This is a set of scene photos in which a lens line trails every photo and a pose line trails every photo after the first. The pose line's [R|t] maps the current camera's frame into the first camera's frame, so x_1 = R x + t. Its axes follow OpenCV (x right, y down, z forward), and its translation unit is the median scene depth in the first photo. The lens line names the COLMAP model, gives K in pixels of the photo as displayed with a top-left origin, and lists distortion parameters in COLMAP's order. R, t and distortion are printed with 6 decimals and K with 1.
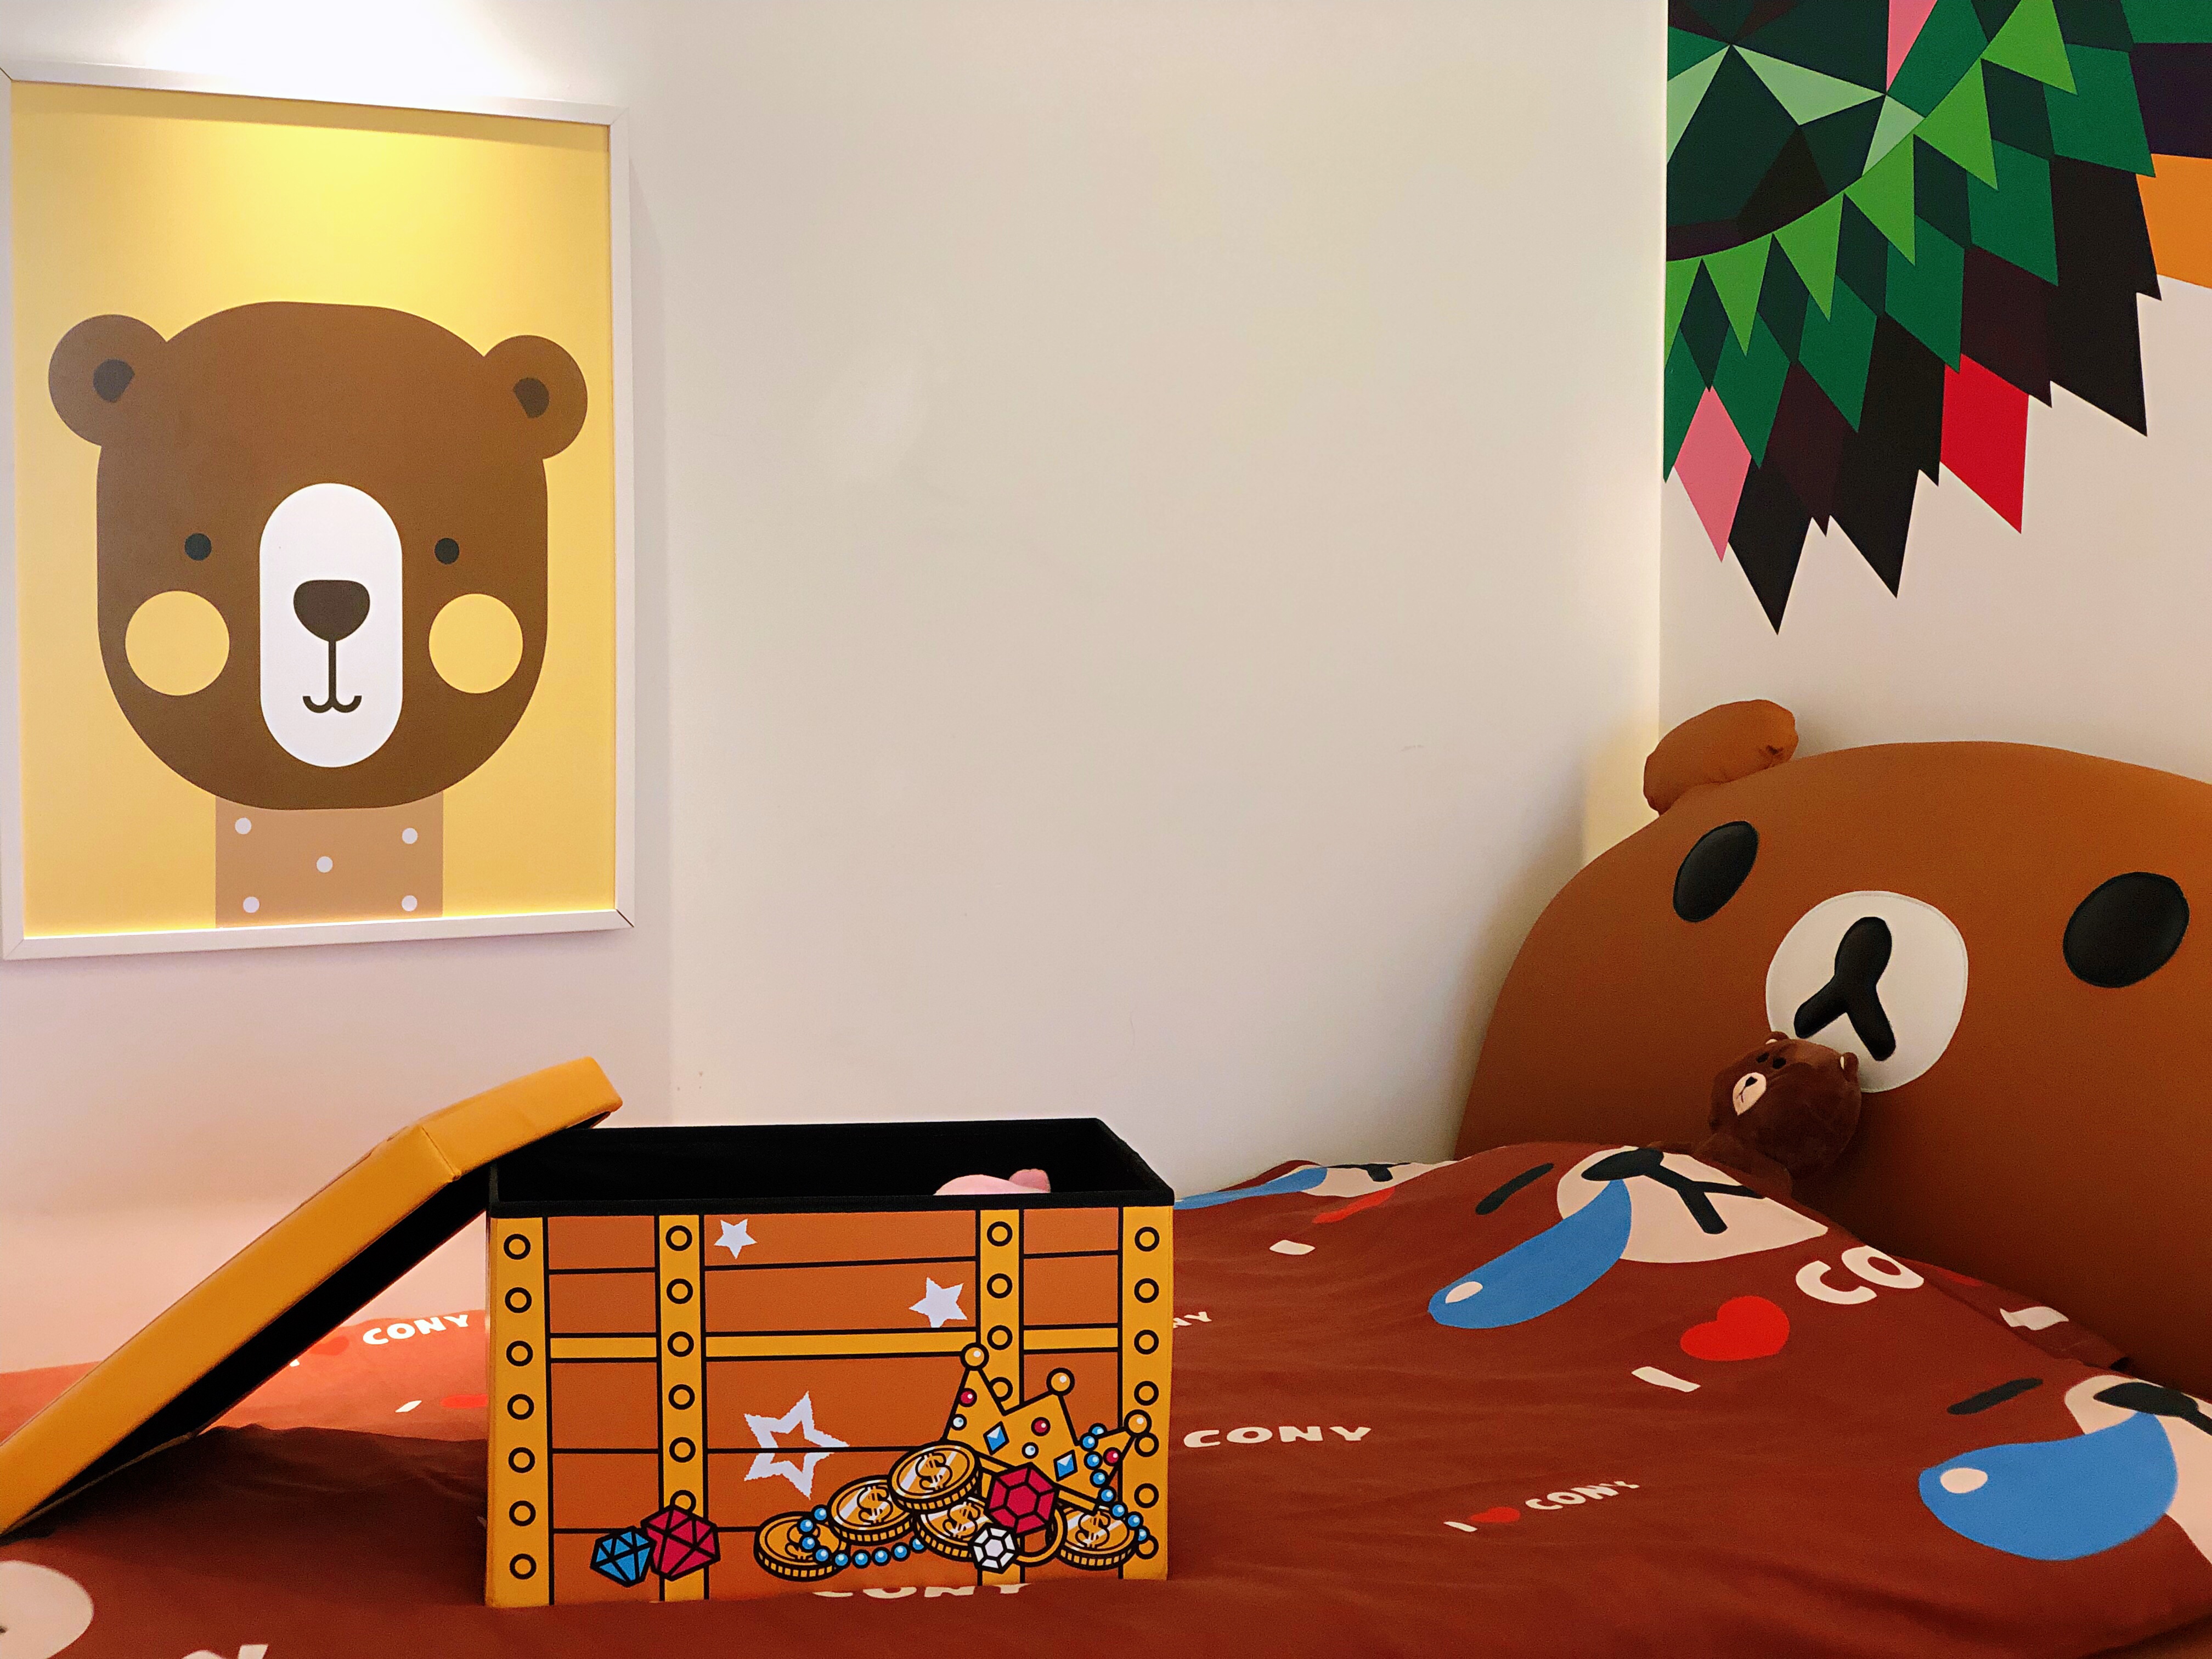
lens RADIAL K [[3429.1, 0, 1114.7], [0, 3429.1, 823.6], [0, 0, 1]] dist [0.045379, 0.000000]
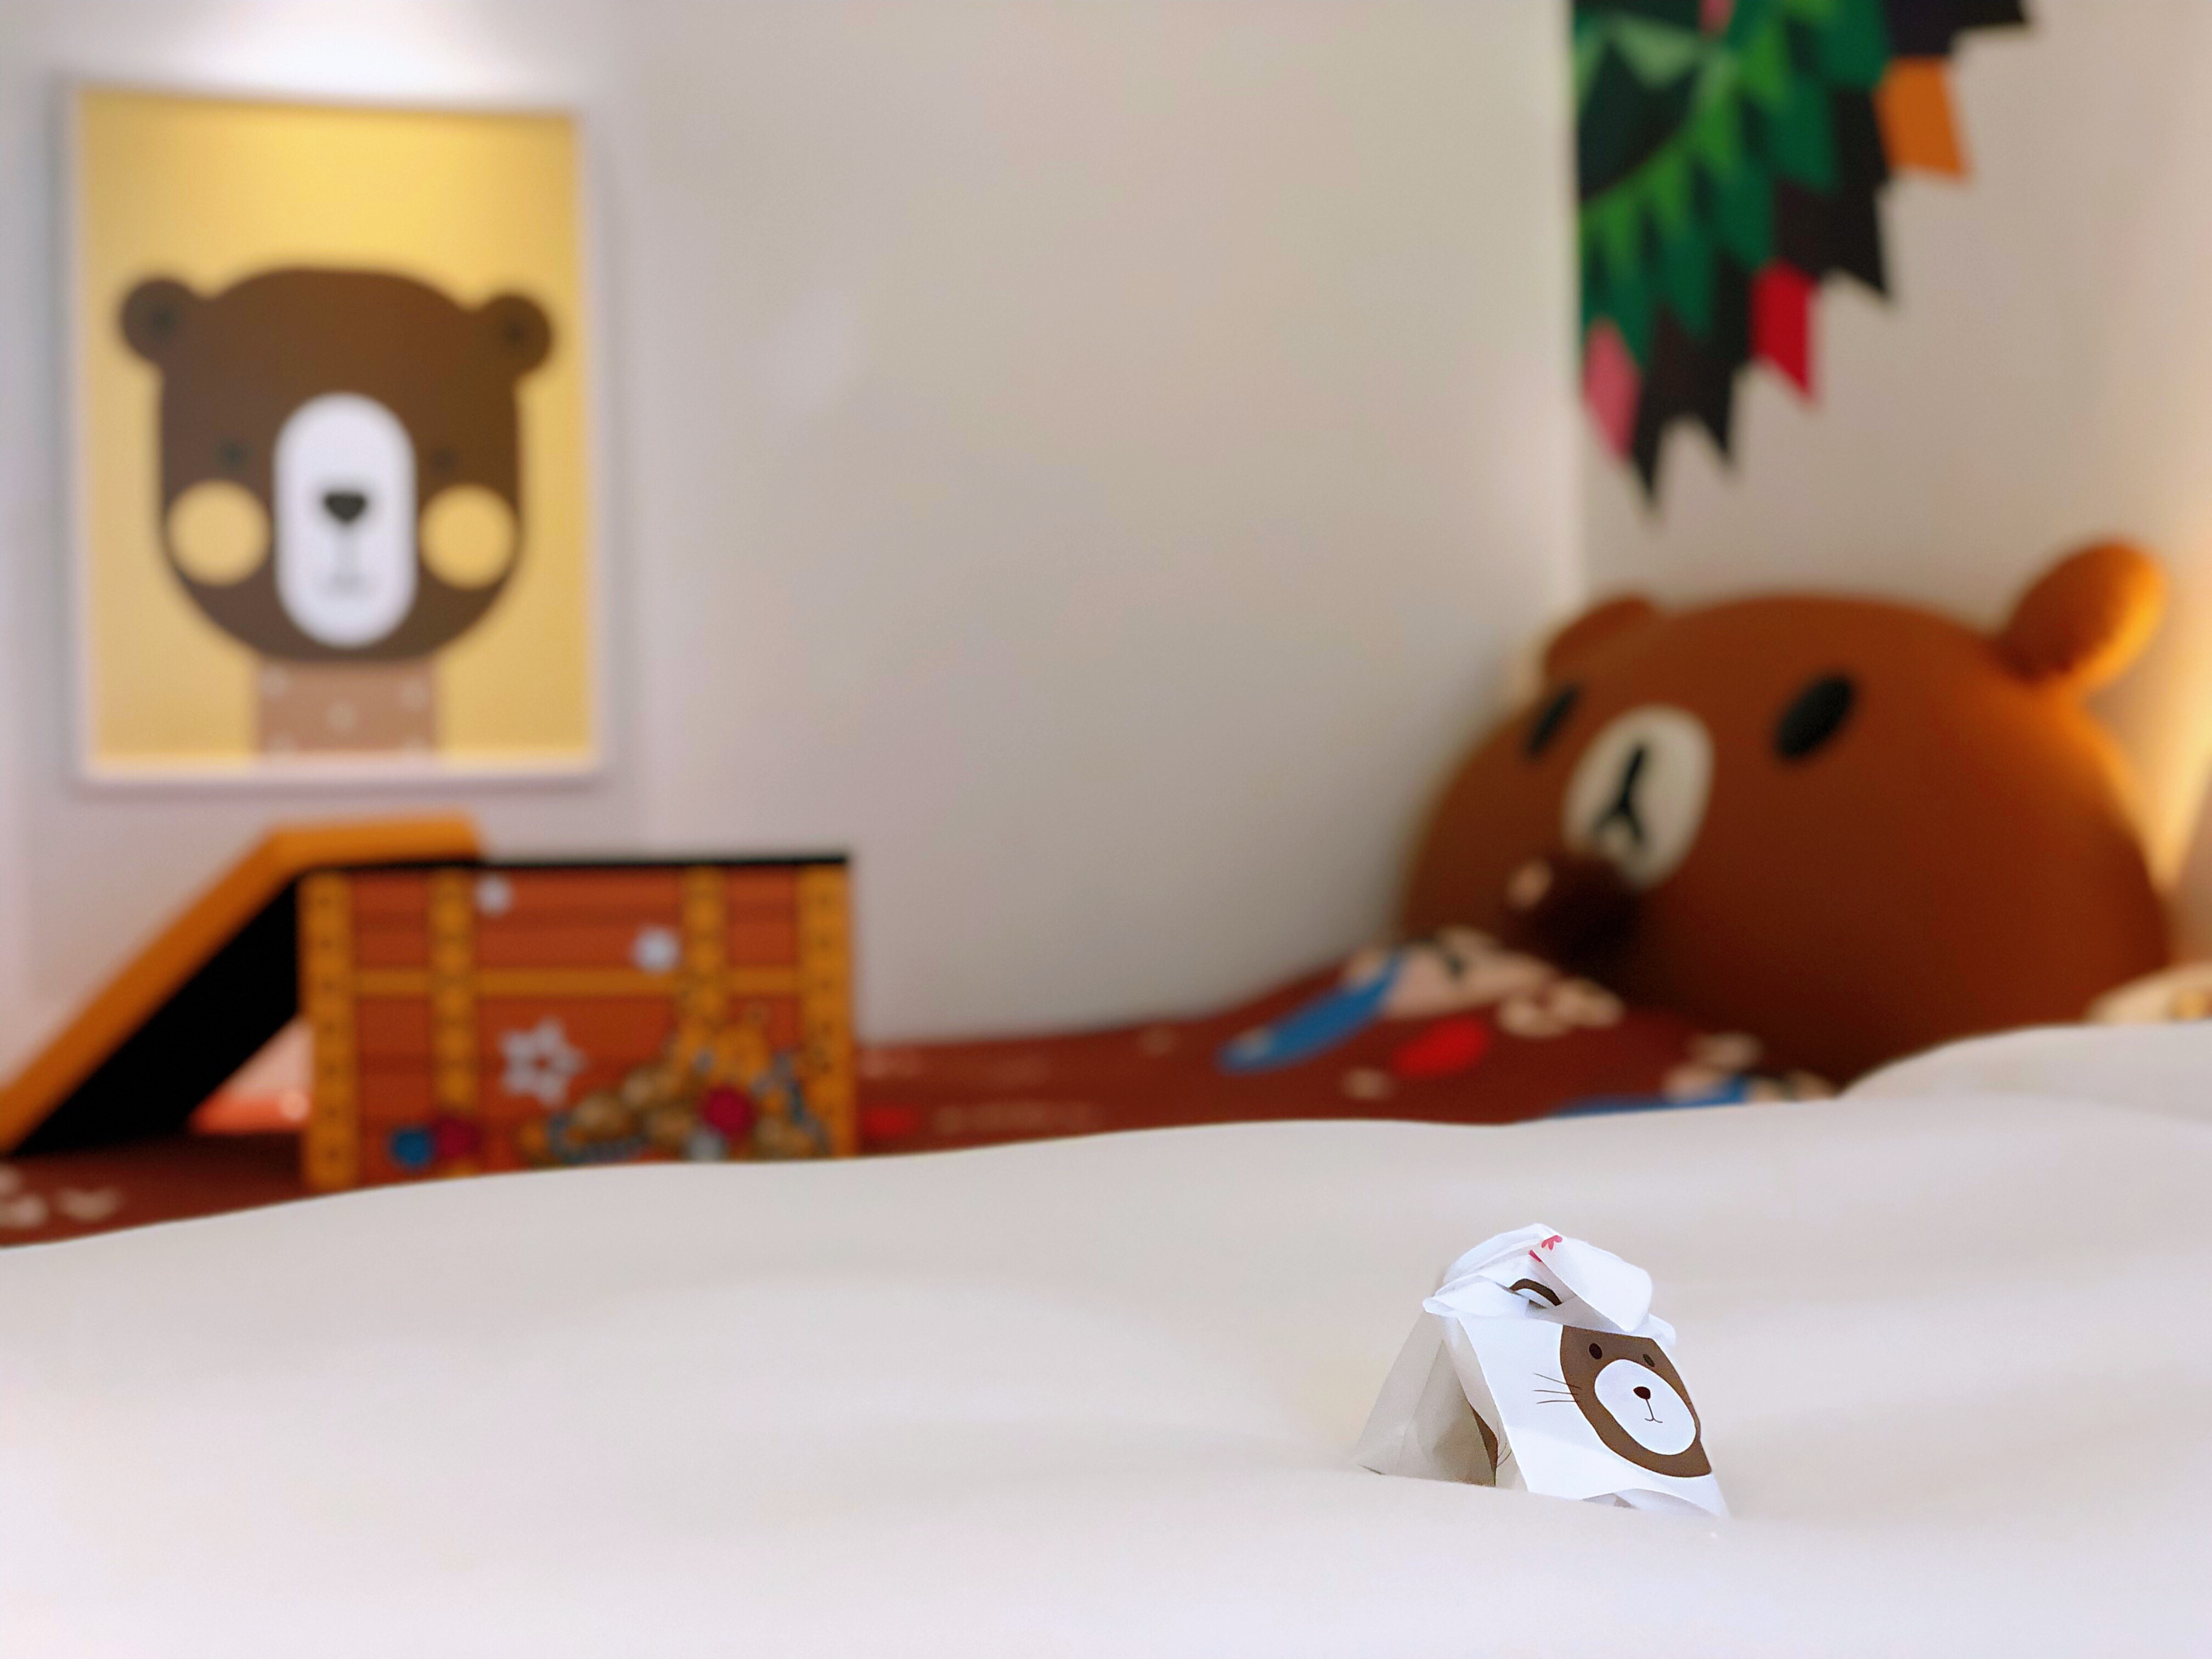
lens RADIAL K [[3429.1, 0, 1089.6], [0, 3429.1, 834.0], [0, 0, 1]] dist [0.045379, 0.000000]
pose [[0.986292, -0.023236, -0.163367, 0.218526], [0.014678, 0.998465, -0.053400, 0.115919], [0.164357, 0.050270, 0.985119, -0.154760]]
